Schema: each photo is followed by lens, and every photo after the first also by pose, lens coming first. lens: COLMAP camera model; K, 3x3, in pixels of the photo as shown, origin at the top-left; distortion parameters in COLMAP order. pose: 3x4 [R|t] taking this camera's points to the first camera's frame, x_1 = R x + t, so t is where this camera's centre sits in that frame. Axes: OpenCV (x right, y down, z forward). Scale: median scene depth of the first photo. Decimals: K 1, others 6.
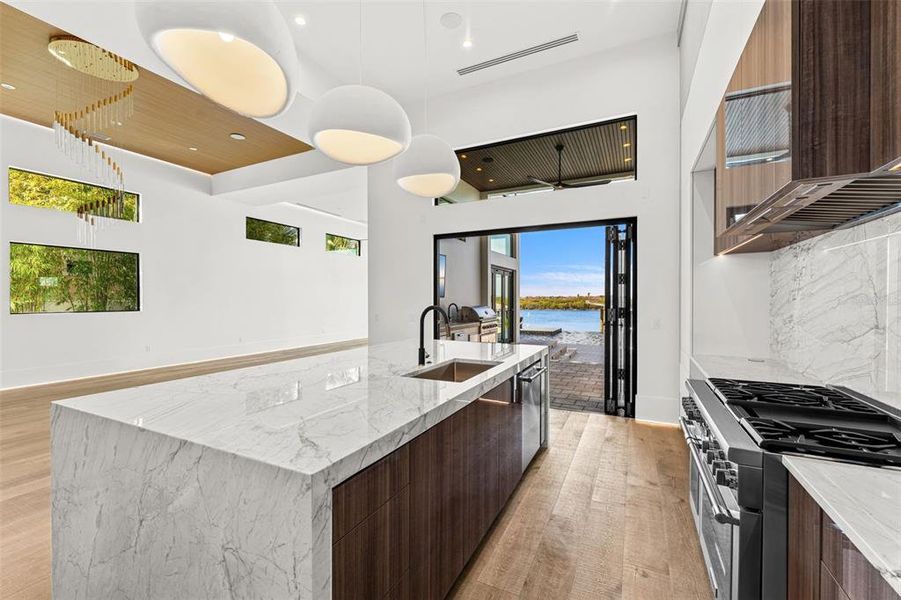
lens RADIAL K [[364.4, 0, 445.0], [0, 364.4, 300.2], [0, 0, 1]] dist [0.003497, -0.000022]
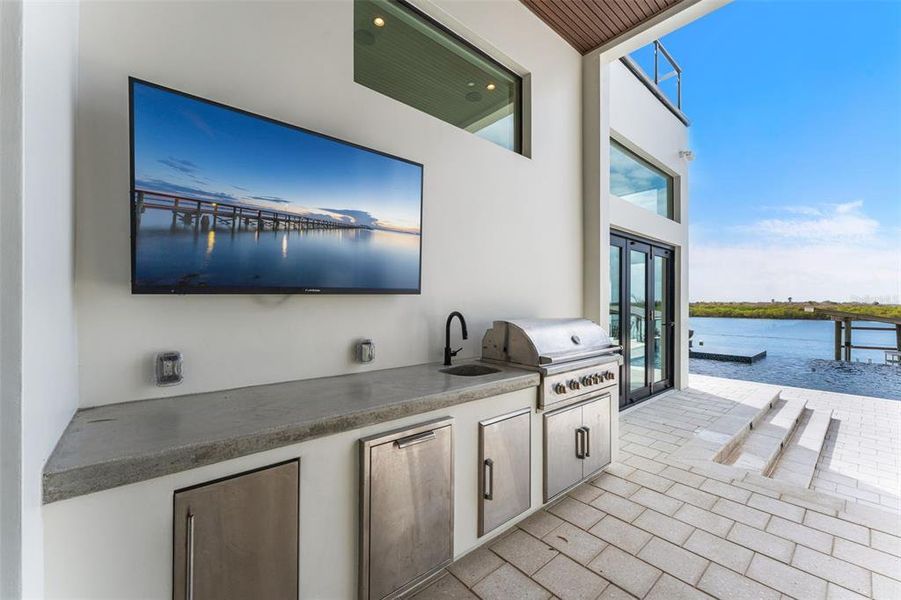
lens RADIAL K [[364.4, 0, 445.0], [0, 364.4, 300.2], [0, 0, 1]] dist [0.003497, -0.000022]
pose [[0.926778, -0.002046, -0.375604, 0.105740], [-0.003402, 0.999898, -0.013841, 0.001339], [0.375595, 0.014105, 0.926677, 0.519300]]
